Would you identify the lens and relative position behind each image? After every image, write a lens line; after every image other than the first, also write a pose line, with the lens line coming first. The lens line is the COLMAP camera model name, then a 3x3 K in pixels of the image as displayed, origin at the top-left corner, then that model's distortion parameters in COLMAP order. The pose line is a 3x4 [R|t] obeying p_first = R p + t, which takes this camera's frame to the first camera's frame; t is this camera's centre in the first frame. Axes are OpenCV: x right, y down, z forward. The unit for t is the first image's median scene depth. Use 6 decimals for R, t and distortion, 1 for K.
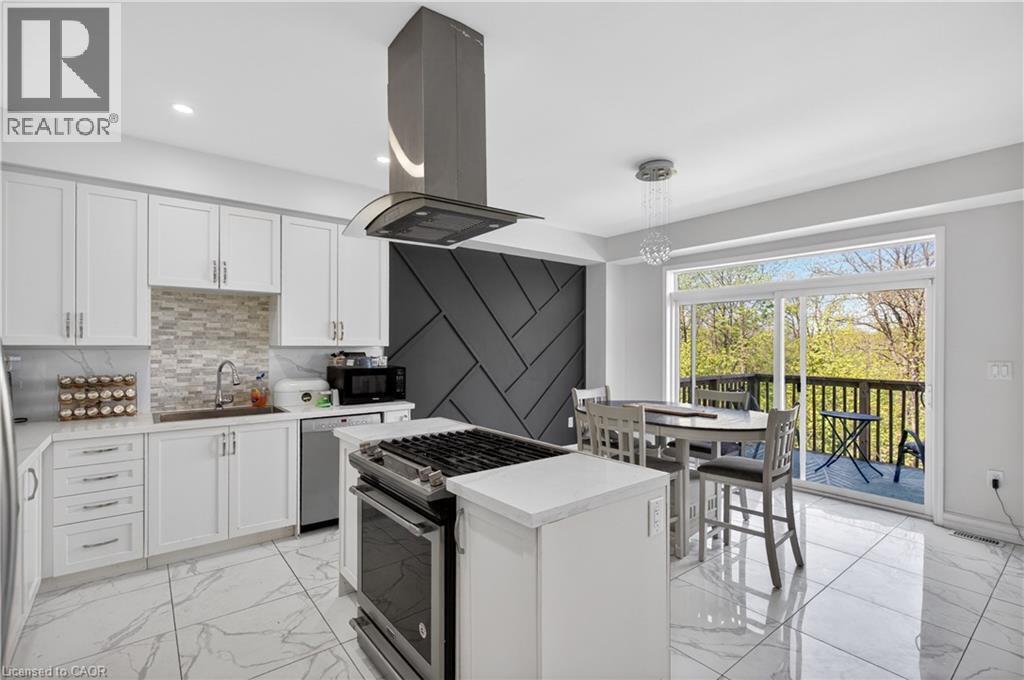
lens RADIAL K [[467.5, 0, 504.1], [0, 467.5, 345.5], [0, 0, 1]] dist [0.002479, -0.000120]
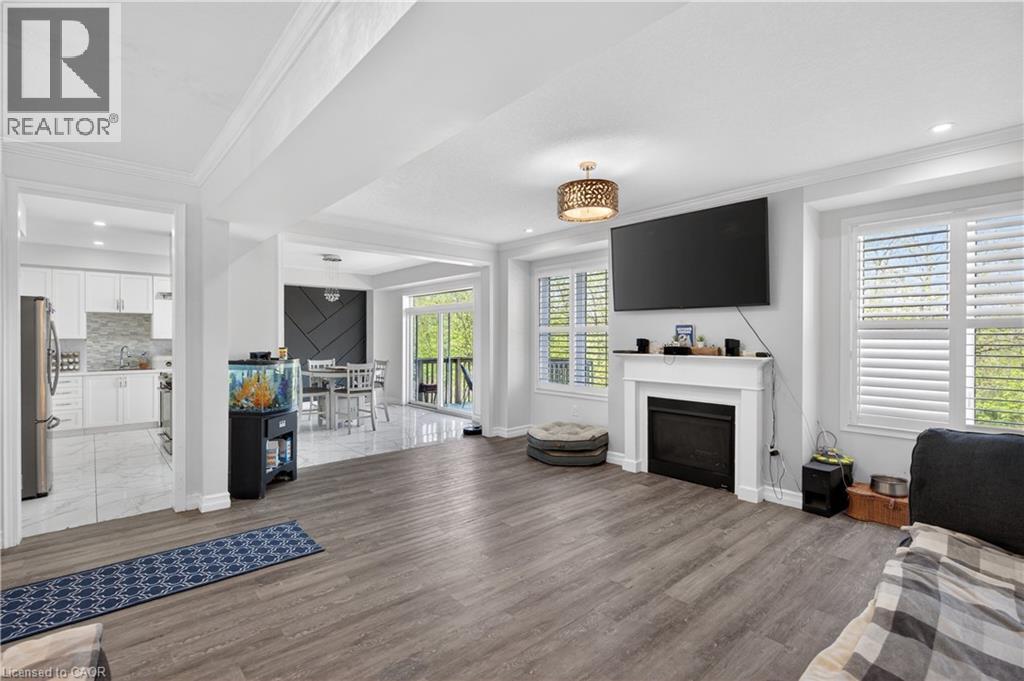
lens RADIAL K [[467.5, 0, 510.7], [0, 467.5, 337.0], [0, 0, 1]] dist [0.002479, -0.000120]
pose [[0.997574, -0.002551, 0.069569, 1.020531], [0.002522, 0.999997, 0.000513, -0.004398], [-0.069570, -0.000337, 0.997577, -1.260579]]
